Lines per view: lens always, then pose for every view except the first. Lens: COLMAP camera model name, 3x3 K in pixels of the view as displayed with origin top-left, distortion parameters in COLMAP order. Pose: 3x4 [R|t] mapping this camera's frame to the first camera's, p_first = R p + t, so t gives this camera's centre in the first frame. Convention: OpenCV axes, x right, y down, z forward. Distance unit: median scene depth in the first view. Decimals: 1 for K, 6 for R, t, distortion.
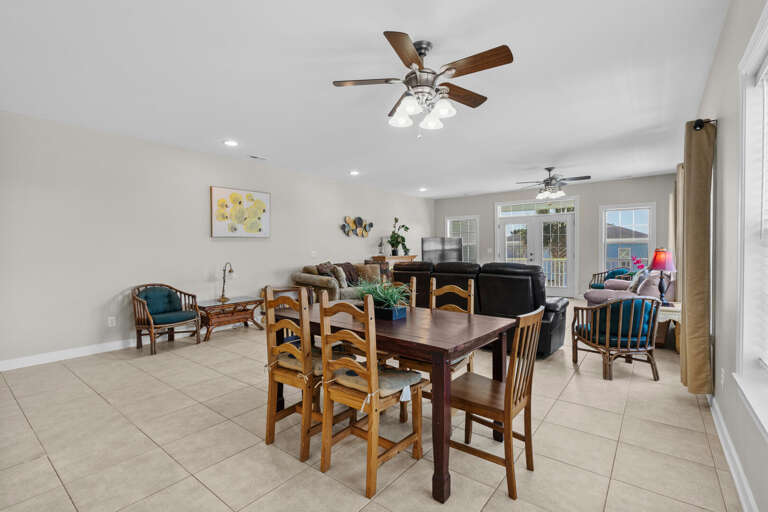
lens RADIAL K [[352.4, 0, 382.9], [0, 352.4, 253.5], [0, 0, 1]] dist [0.004161, 0.000758]
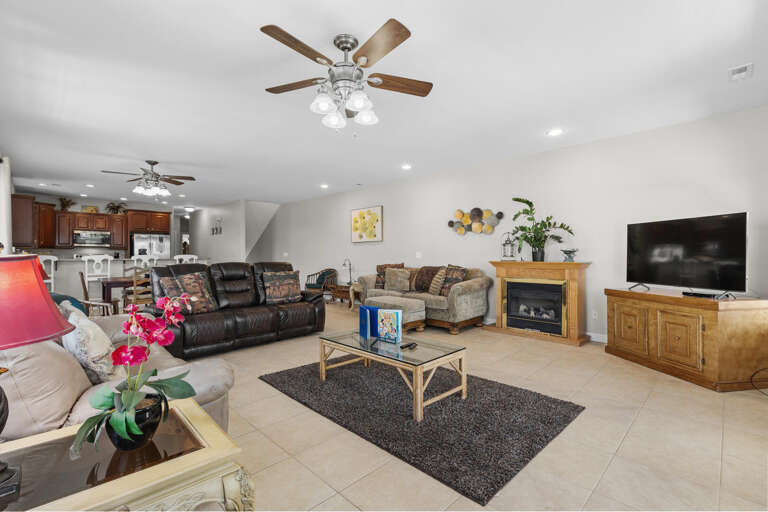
lens RADIAL K [[352.4, 0, 383.6], [0, 352.4, 253.1], [0, 0, 1]] dist [0.004161, 0.000758]
pose [[-0.118719, 0.005386, -0.992913, 0.802906], [-0.013756, 0.999880, 0.007068, -0.011091], [0.992833, 0.014497, -0.118631, 1.020324]]
